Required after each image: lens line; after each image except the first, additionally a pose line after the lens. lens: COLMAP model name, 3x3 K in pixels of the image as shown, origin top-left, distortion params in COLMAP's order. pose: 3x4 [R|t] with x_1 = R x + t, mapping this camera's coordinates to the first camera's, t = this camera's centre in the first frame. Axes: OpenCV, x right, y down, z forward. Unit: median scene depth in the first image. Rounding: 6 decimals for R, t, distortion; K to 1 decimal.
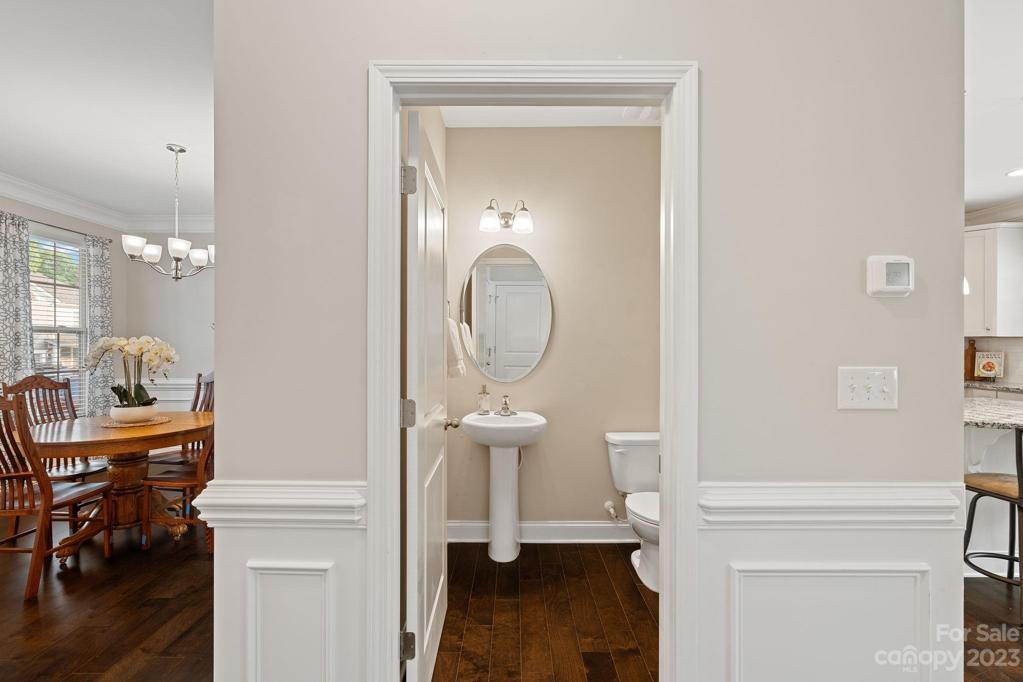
lens RADIAL K [[465.3, 0, 510.3], [0, 465.3, 344.6], [0, 0, 1]] dist [-0.000958, -0.000497]
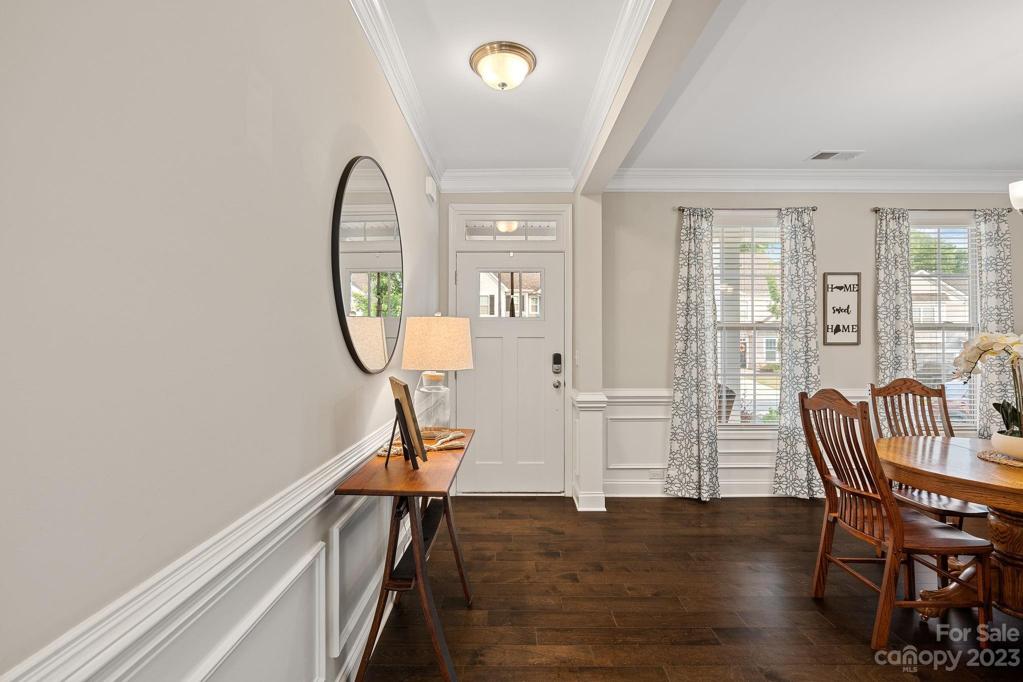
lens RADIAL K [[465.3, 0, 513.0], [0, 465.3, 339.3], [0, 0, 1]] dist [-0.000958, -0.000497]
pose [[0.014759, -0.011984, -0.999819, -0.147076], [0.001617, 0.999927, -0.011961, 0.001447], [0.999890, -0.001440, 0.014778, 0.236239]]
